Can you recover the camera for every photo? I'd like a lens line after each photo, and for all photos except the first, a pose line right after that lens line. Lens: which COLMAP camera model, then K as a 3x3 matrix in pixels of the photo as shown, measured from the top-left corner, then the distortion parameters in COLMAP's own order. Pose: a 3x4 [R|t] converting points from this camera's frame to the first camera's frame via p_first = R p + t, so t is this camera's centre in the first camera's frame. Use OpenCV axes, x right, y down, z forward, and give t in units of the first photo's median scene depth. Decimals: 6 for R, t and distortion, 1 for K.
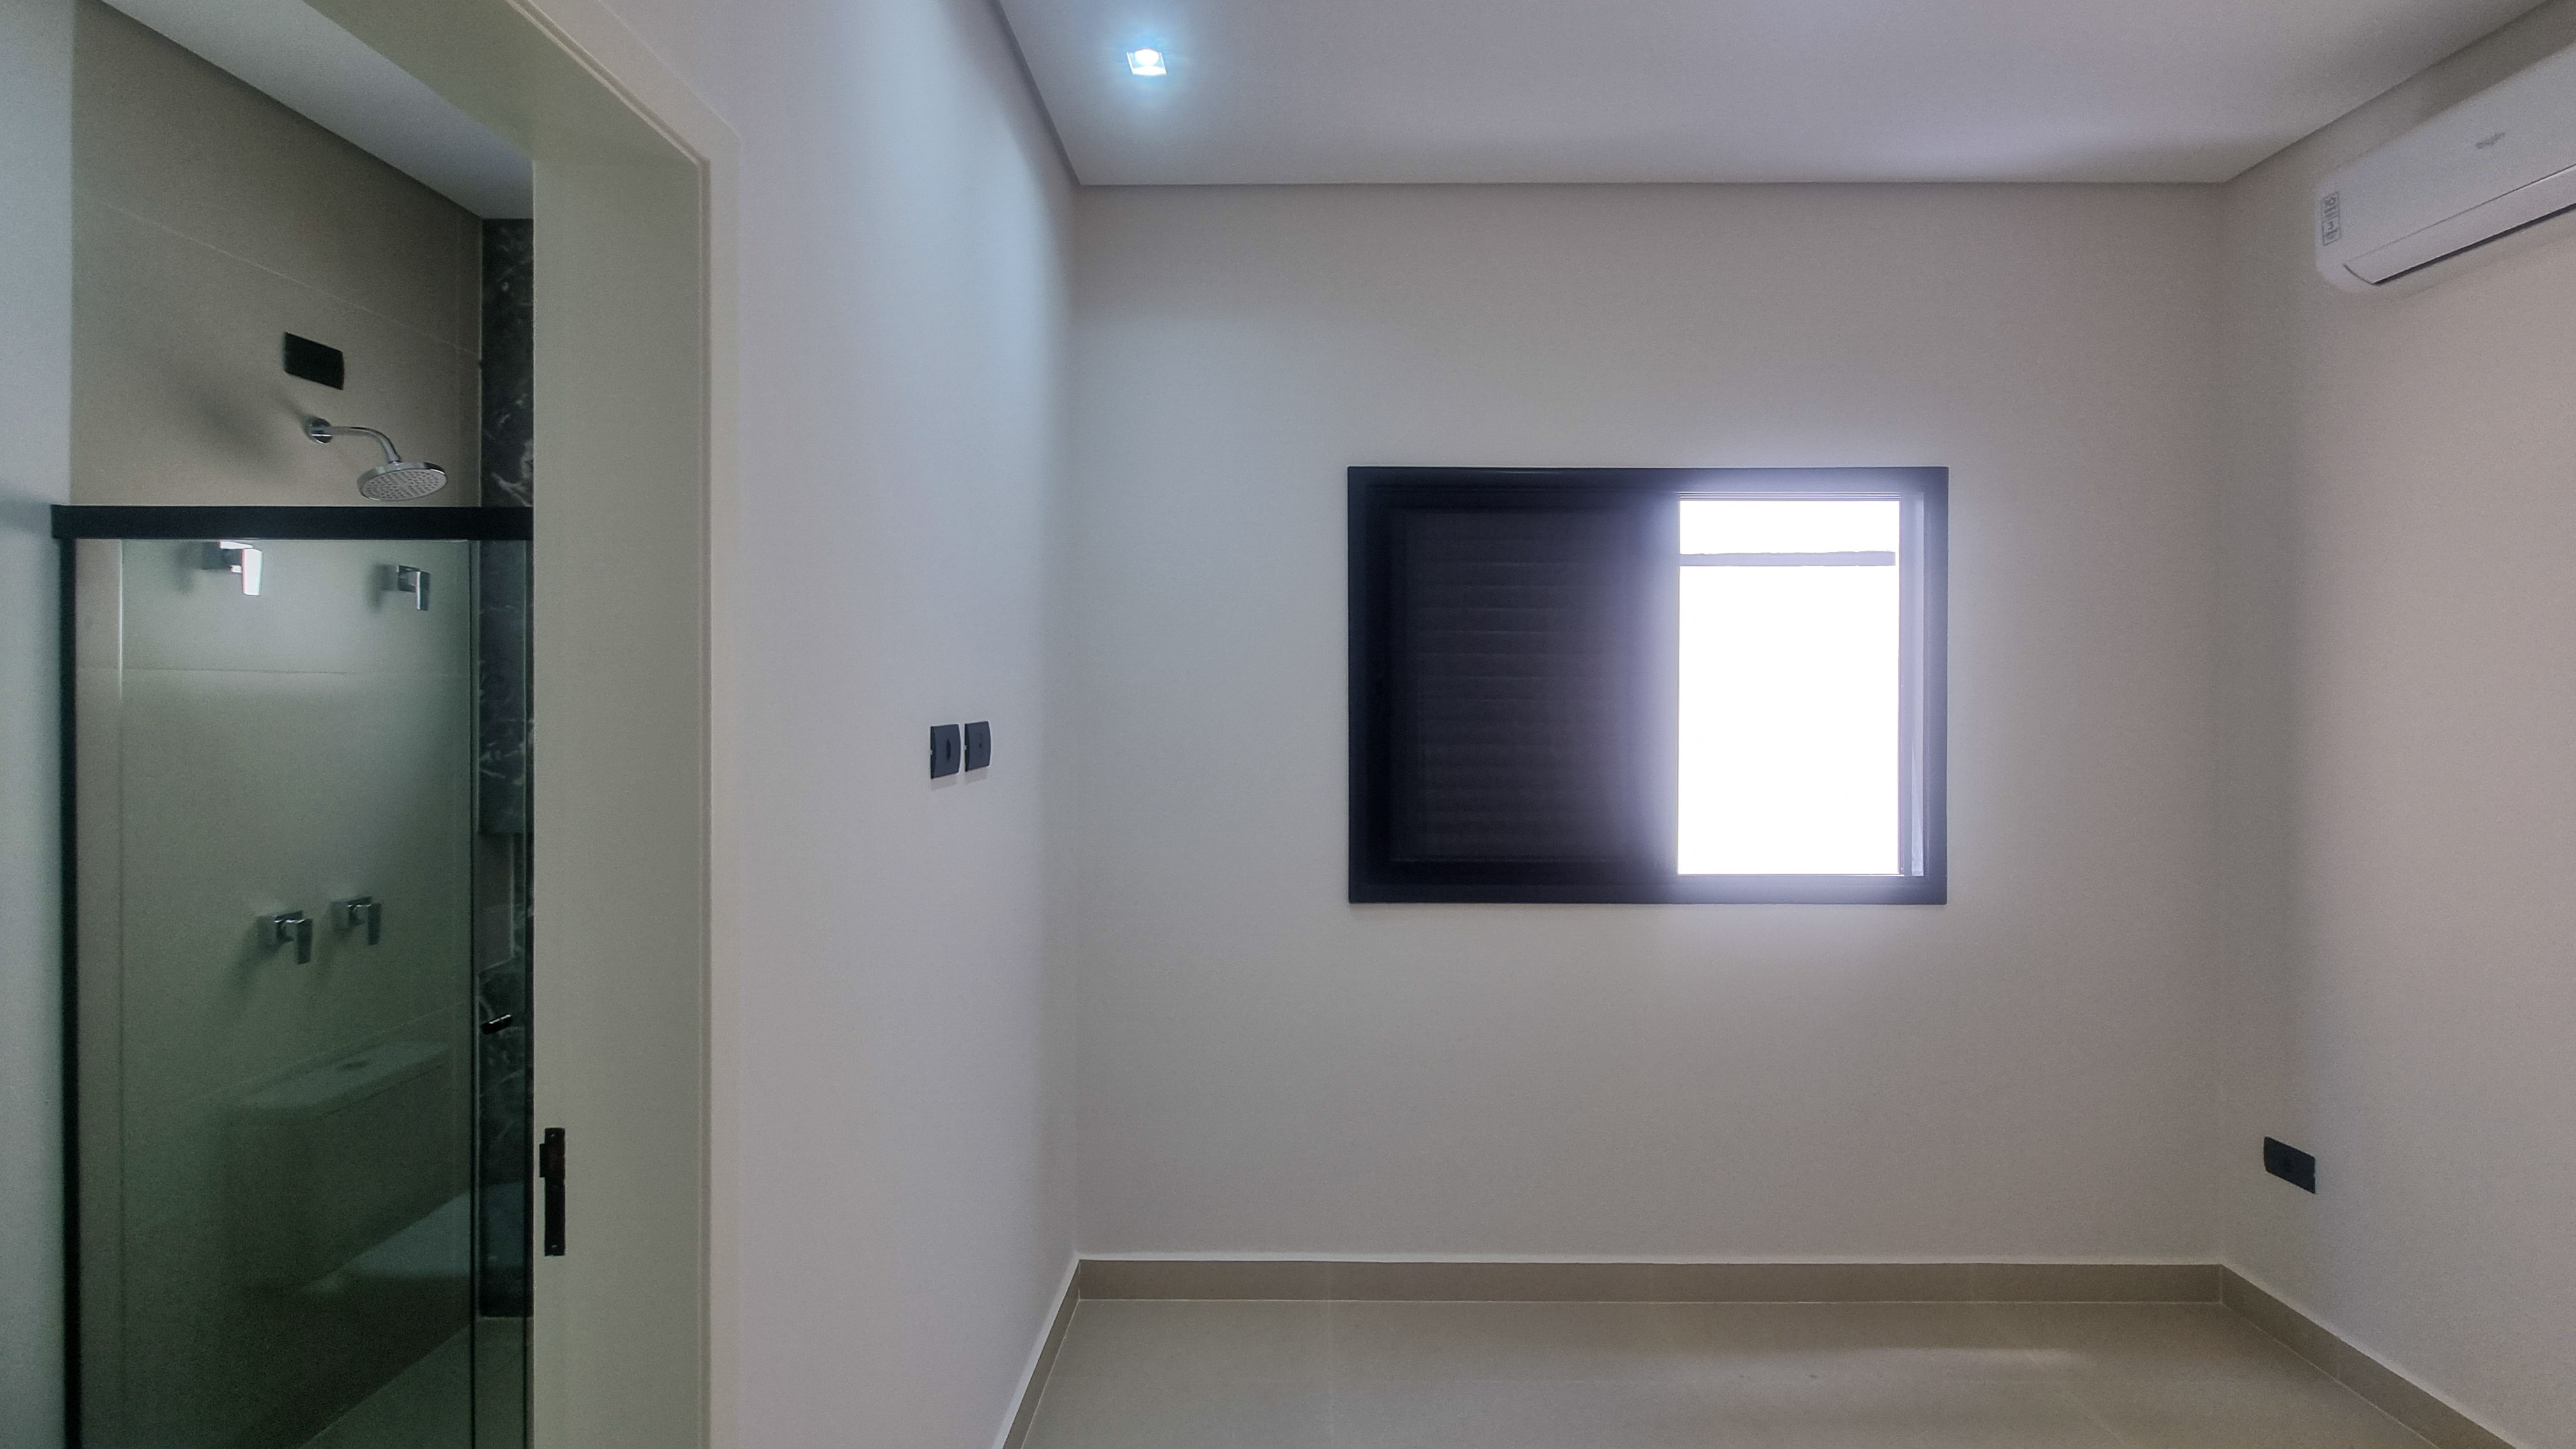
lens RADIAL K [[1057.3, 0, 1292.3], [0, 1057.3, 713.8], [0, 0, 1]] dist [-0.000932, -0.000445]
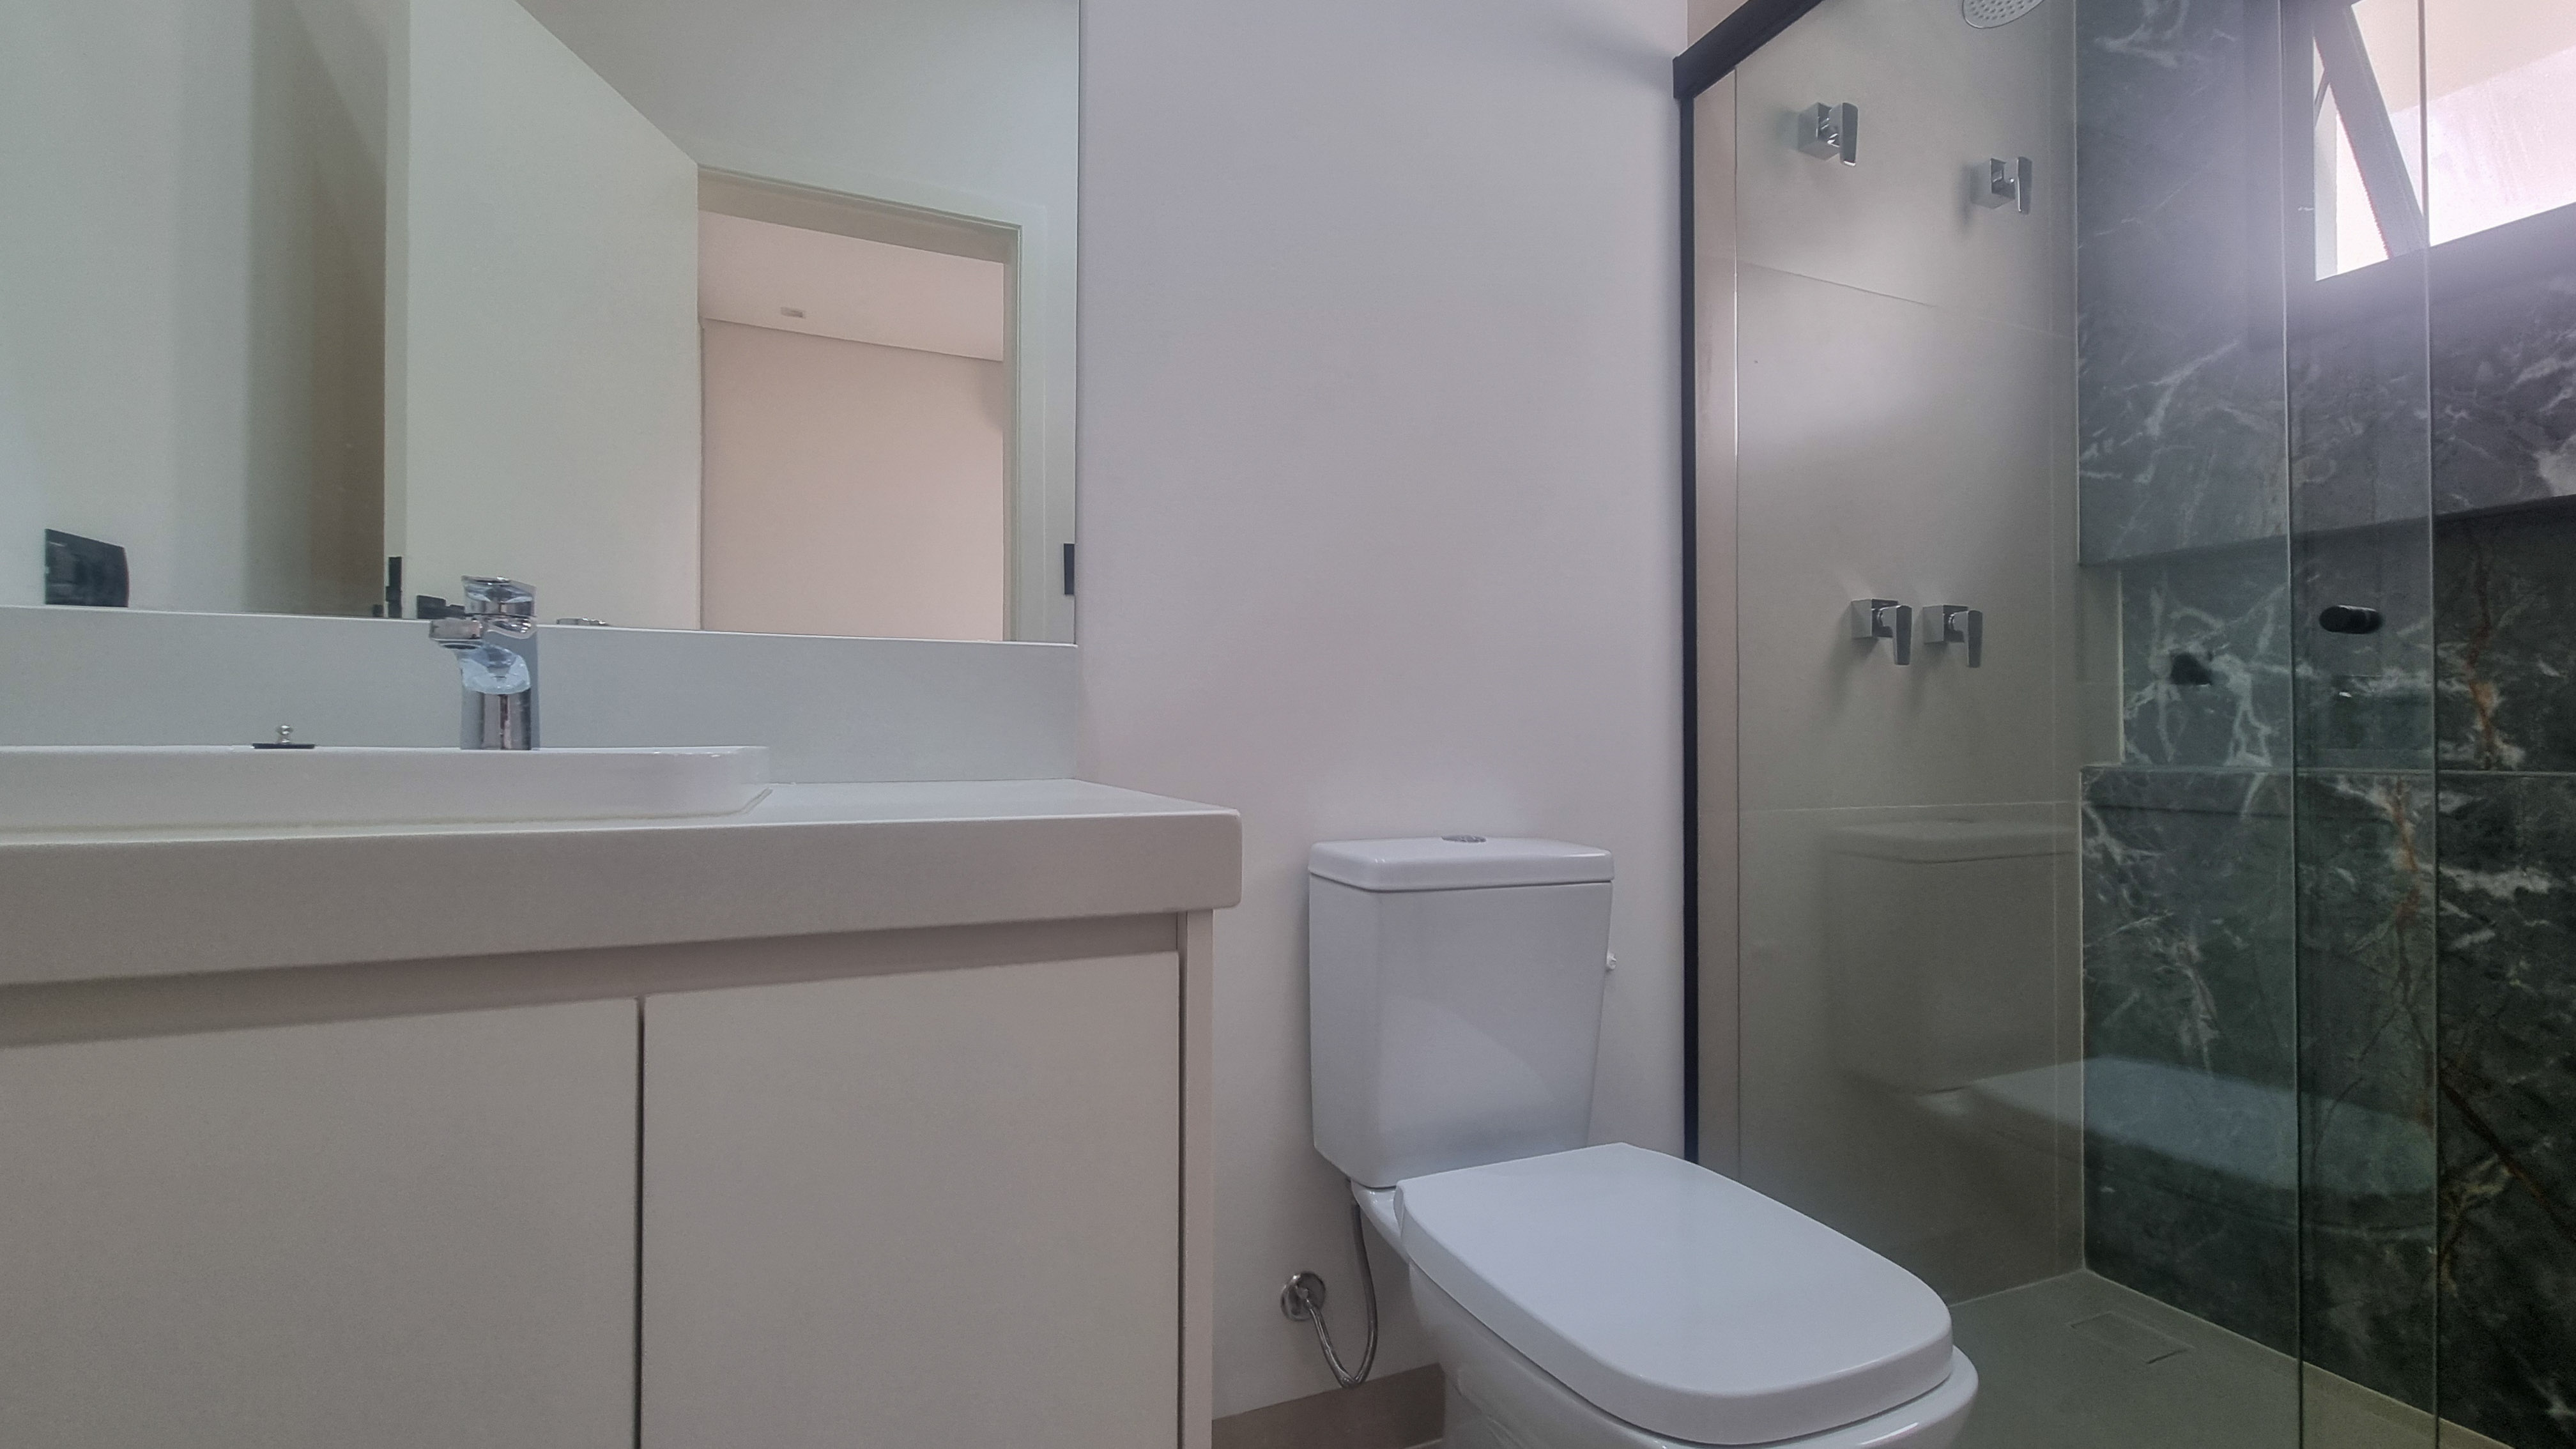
lens RADIAL K [[1057.3, 0, 1289.9], [0, 1057.3, 748.2], [0, 0, 1]] dist [-0.000932, -0.000445]
pose [[0.405517, -0.014234, -0.913977, -0.349690], [-0.001949, 0.999863, -0.016437, 0.245542], [0.914085, 0.008447, 0.405434, 0.248202]]
